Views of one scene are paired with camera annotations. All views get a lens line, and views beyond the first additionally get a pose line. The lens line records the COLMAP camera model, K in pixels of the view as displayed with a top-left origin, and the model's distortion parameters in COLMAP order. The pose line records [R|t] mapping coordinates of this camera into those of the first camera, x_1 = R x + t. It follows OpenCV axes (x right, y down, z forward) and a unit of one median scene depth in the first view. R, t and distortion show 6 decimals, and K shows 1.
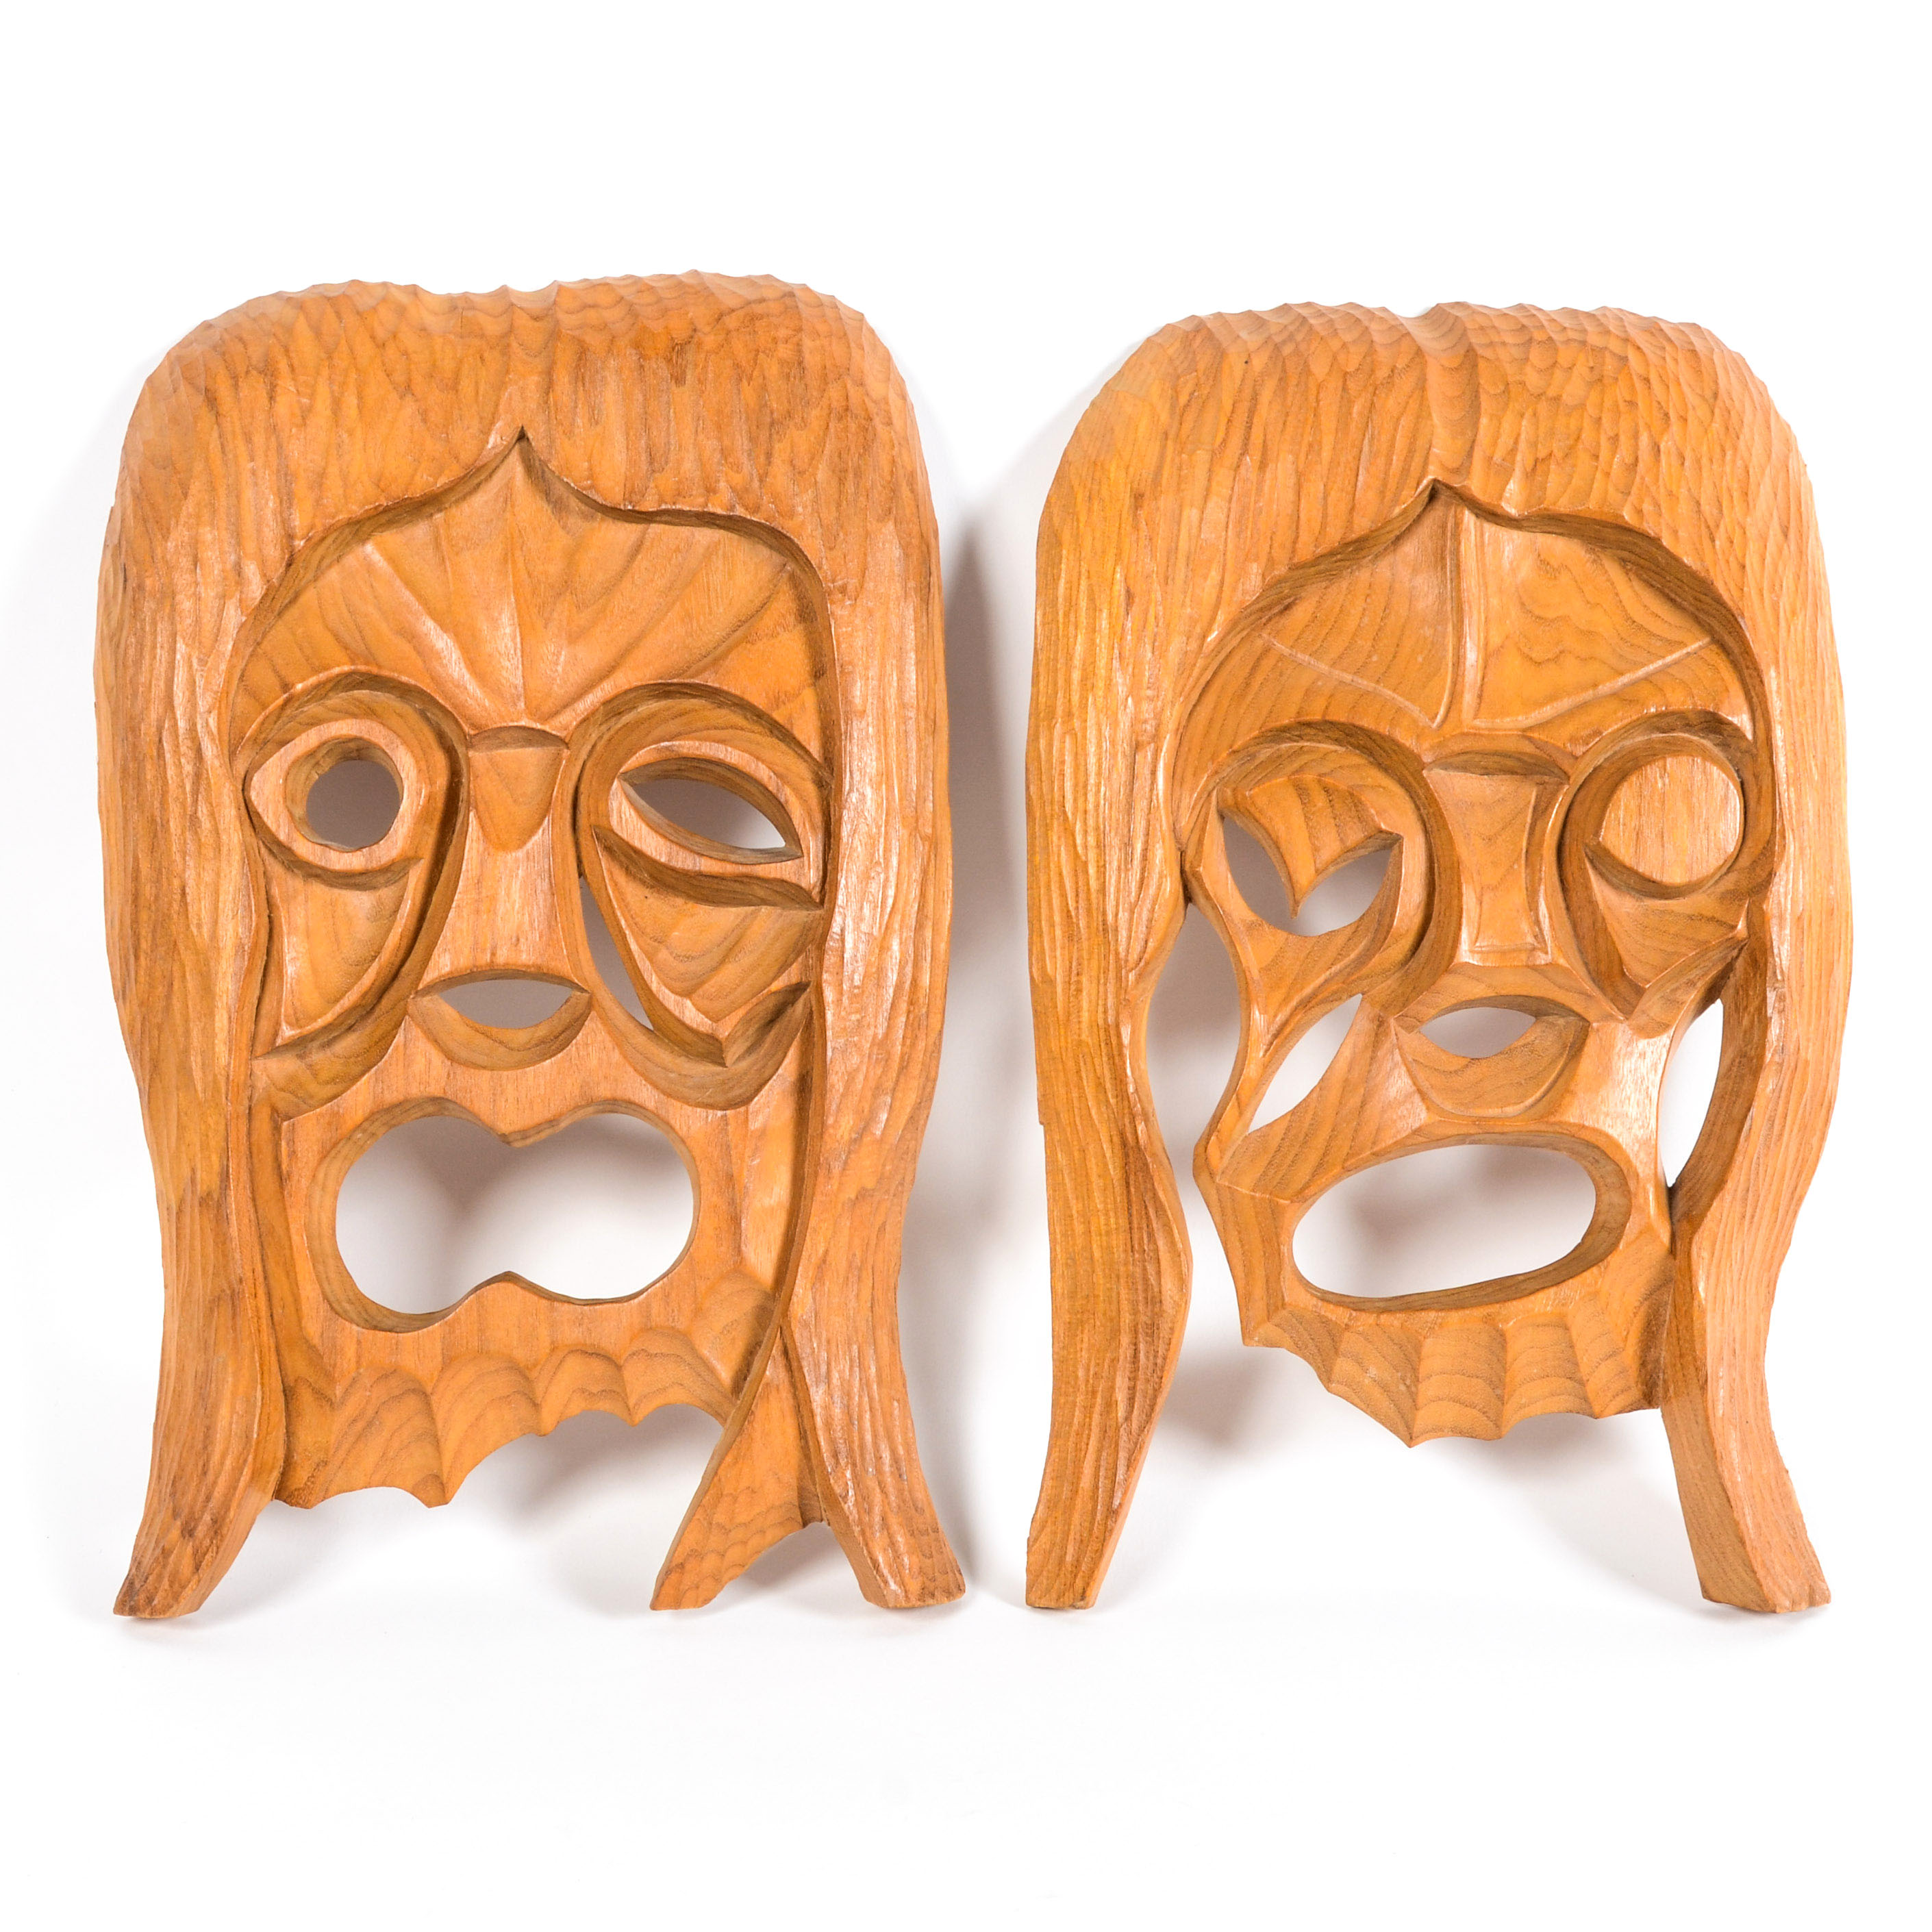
lens RADIAL K [[2717.9, 0, 956.4], [0, 2717.9, 963.8], [0, 0, 1]] dist [-0.091637, 0.000000]
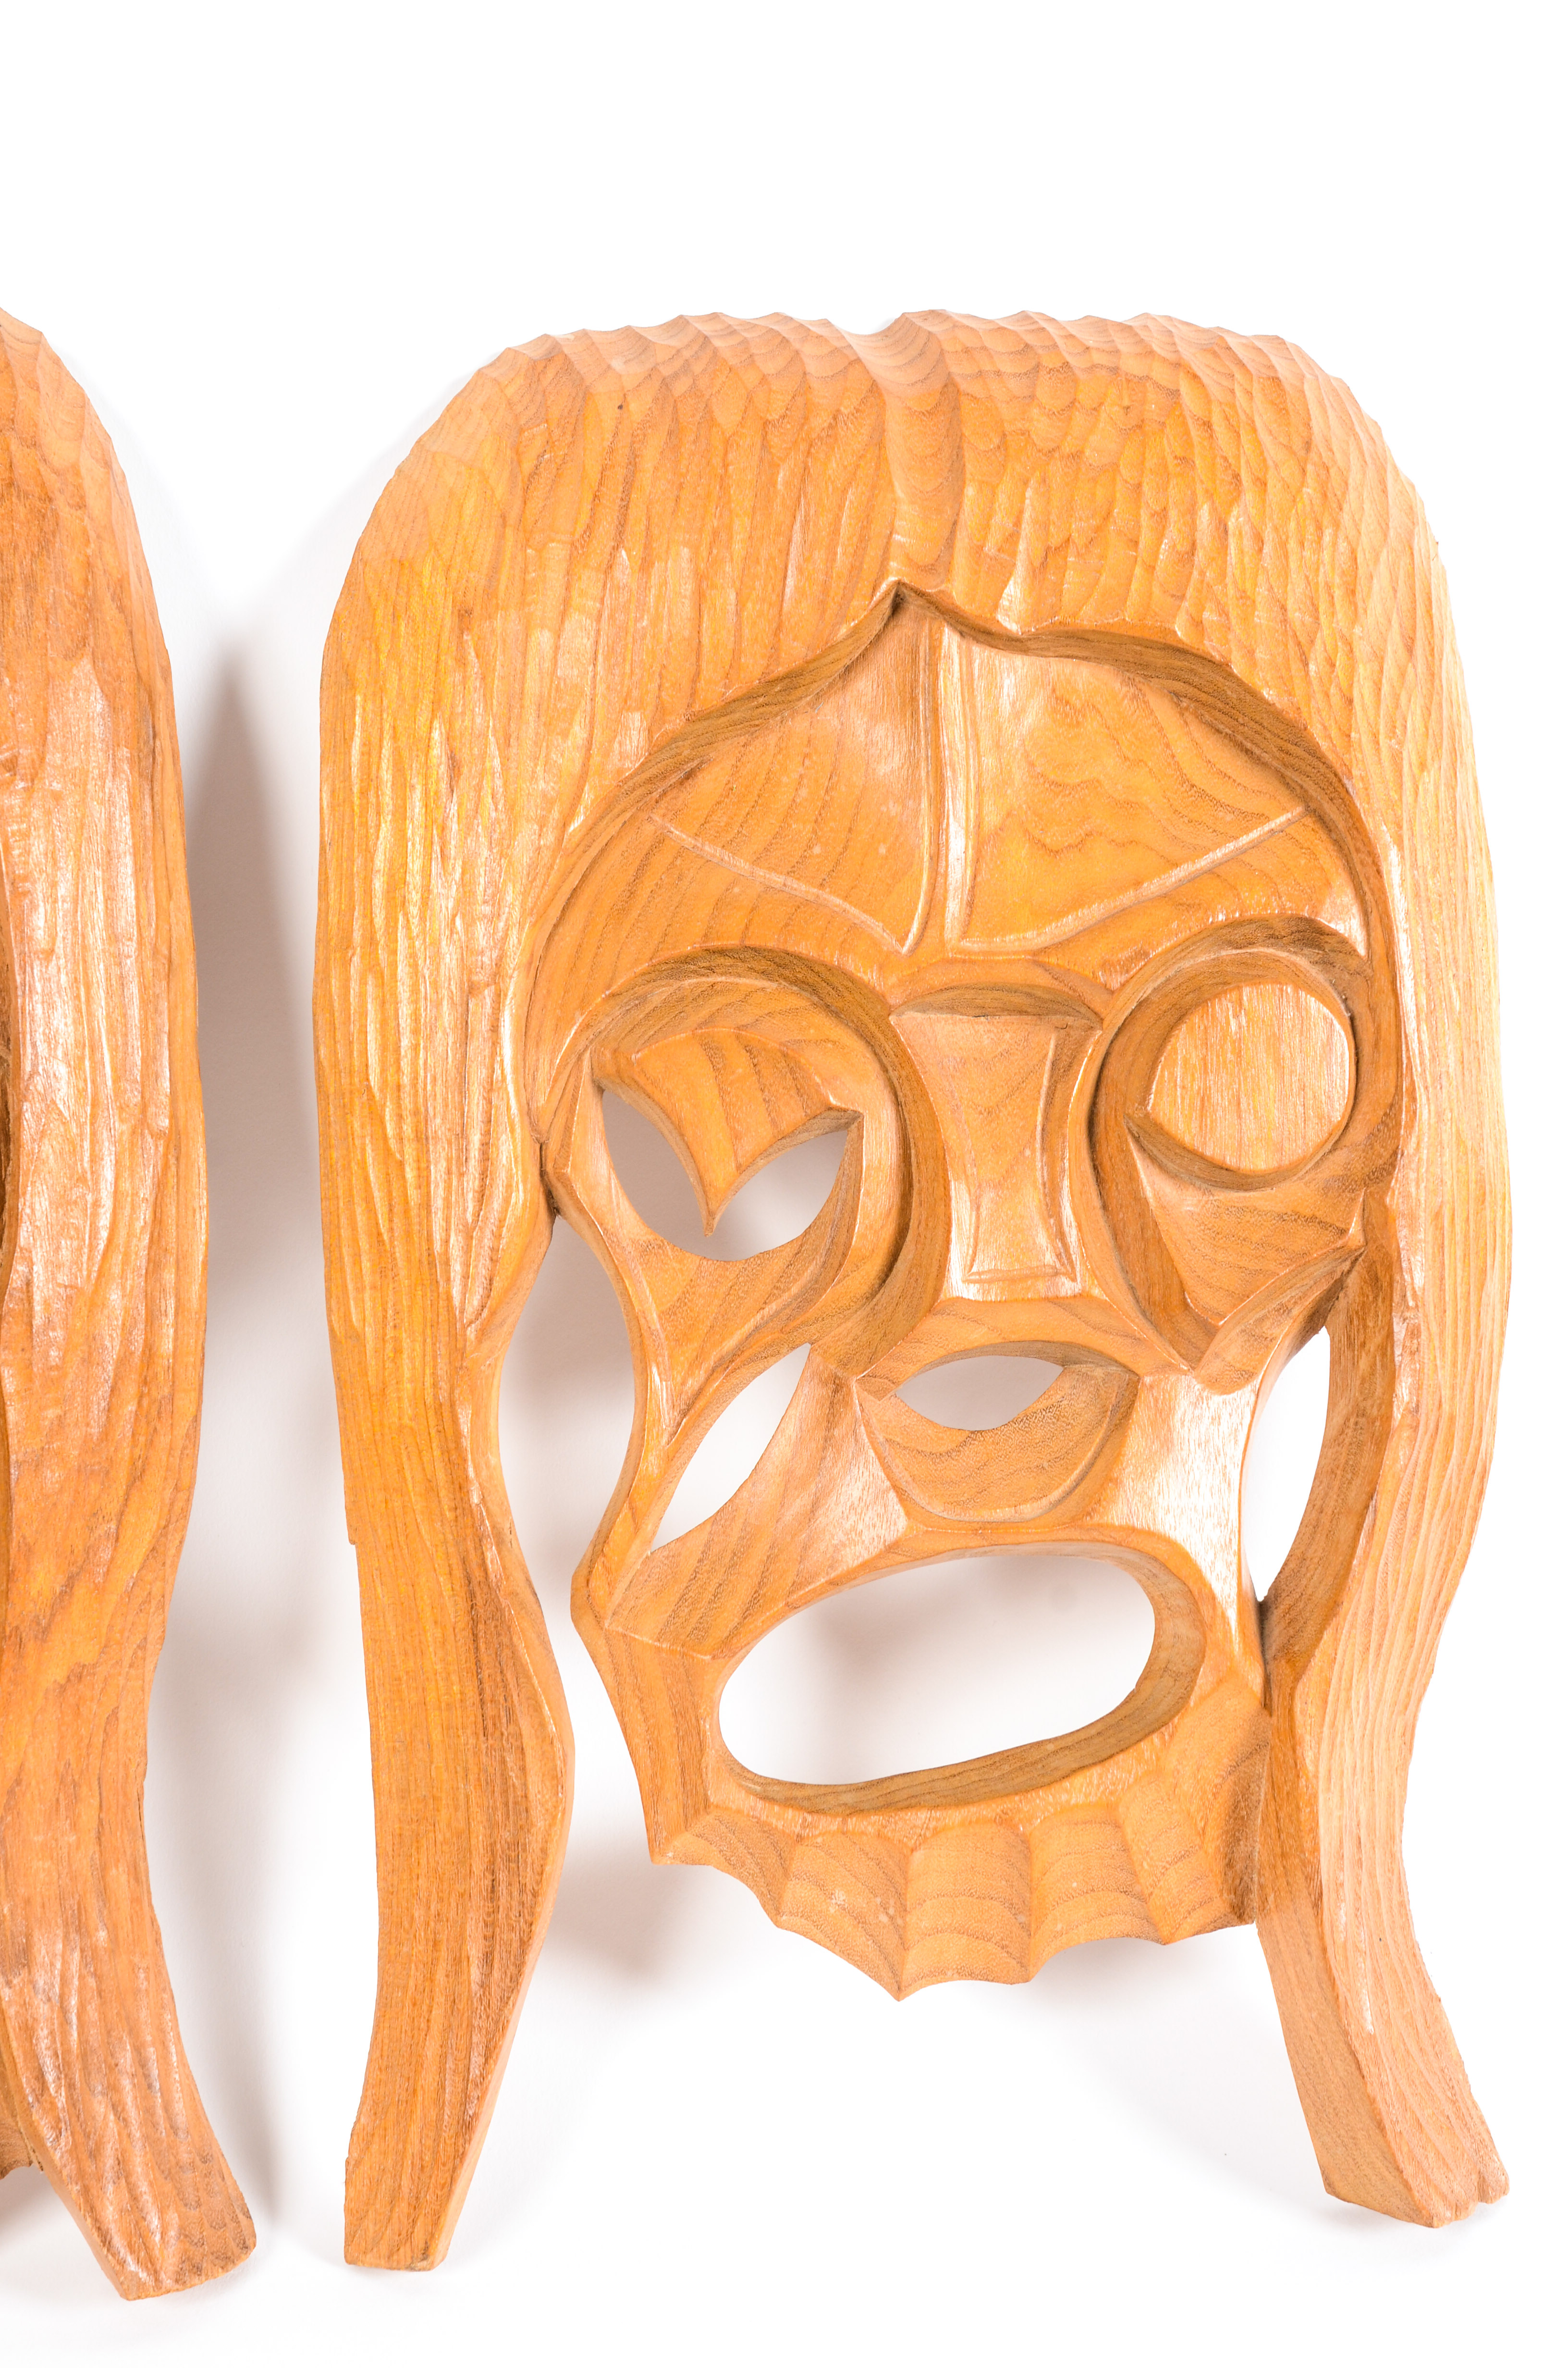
lens RADIAL K [[2973.8, 0, 781.9], [0, 2973.8, 1188.4], [0, 0, 1]] dist [0.043486, 0.000000]
pose [[0.994428, -0.033831, 0.099840, 0.068412], [0.028732, 0.998230, 0.052072, -0.067449], [-0.101425, -0.048913, 0.993640, 0.253859]]
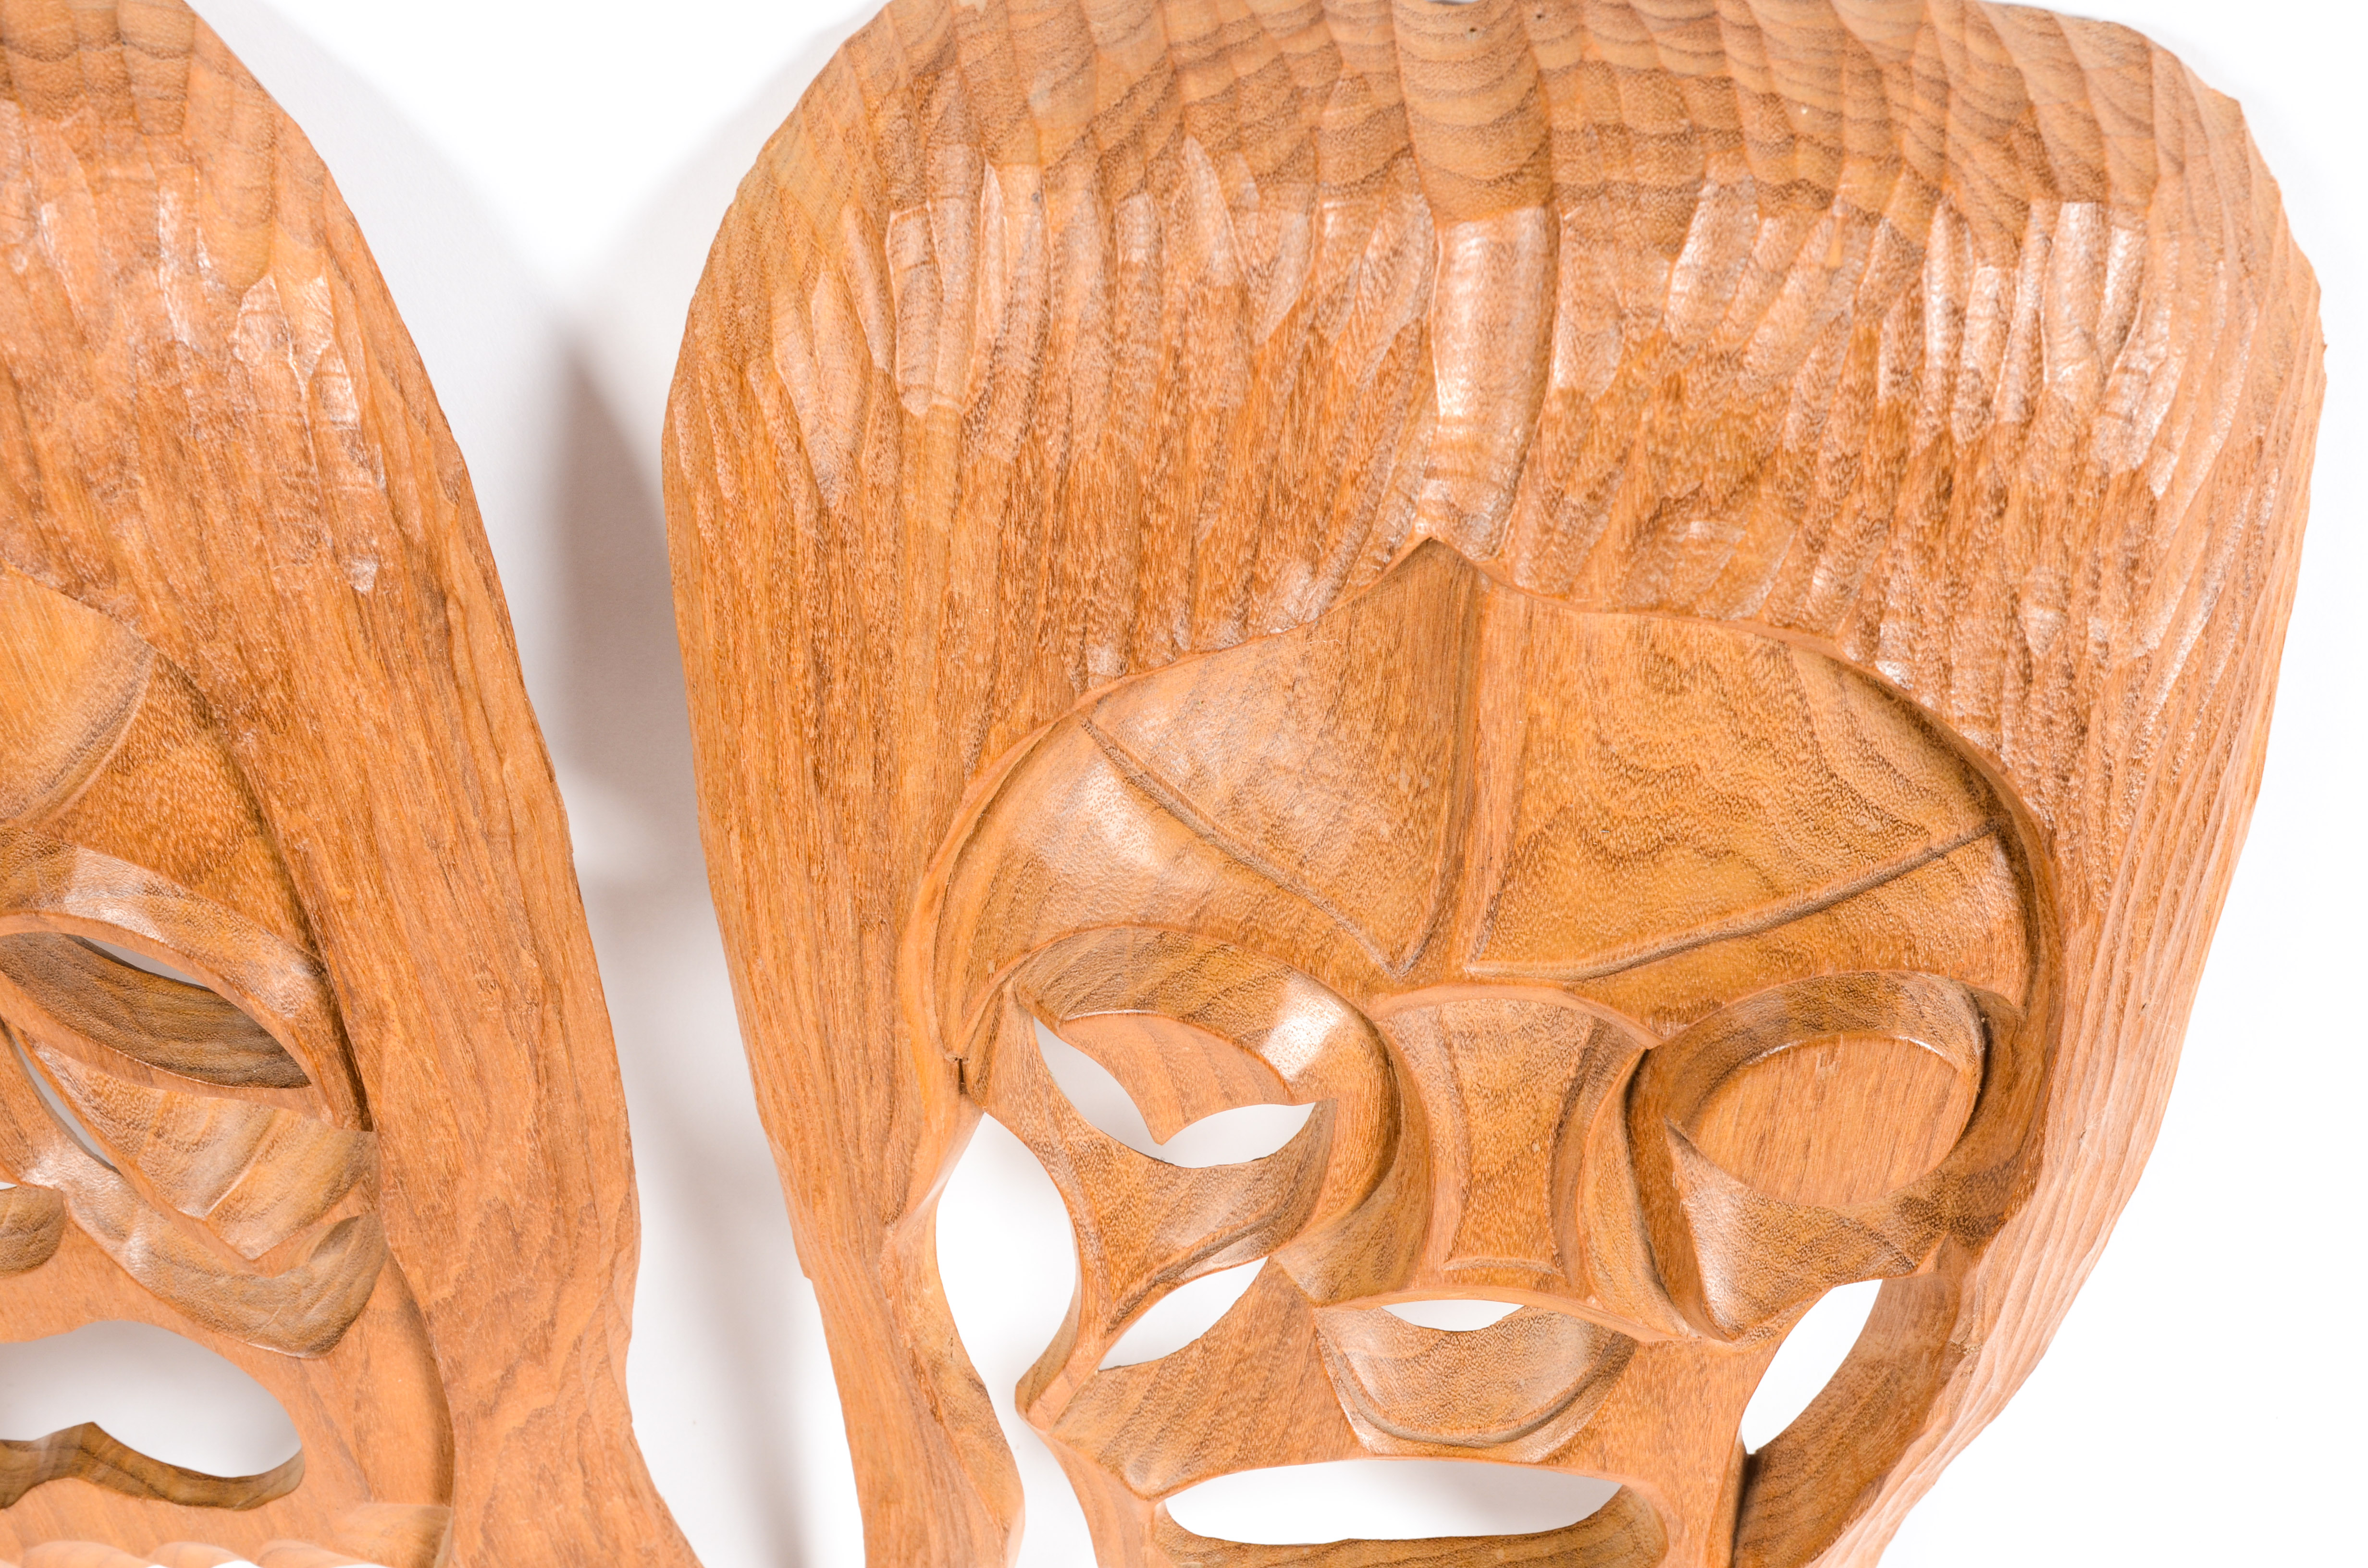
lens RADIAL K [[2297.8, 0, 1202.4], [0, 2297.8, 784.6], [0, 0, 1]] dist [-0.035738, 0.000000]
pose [[0.995823, 0.036630, -0.083639, 0.173394], [0.027488, 0.753247, 0.657163, -0.404827], [0.087072, -0.656717, 0.749094, 0.682297]]
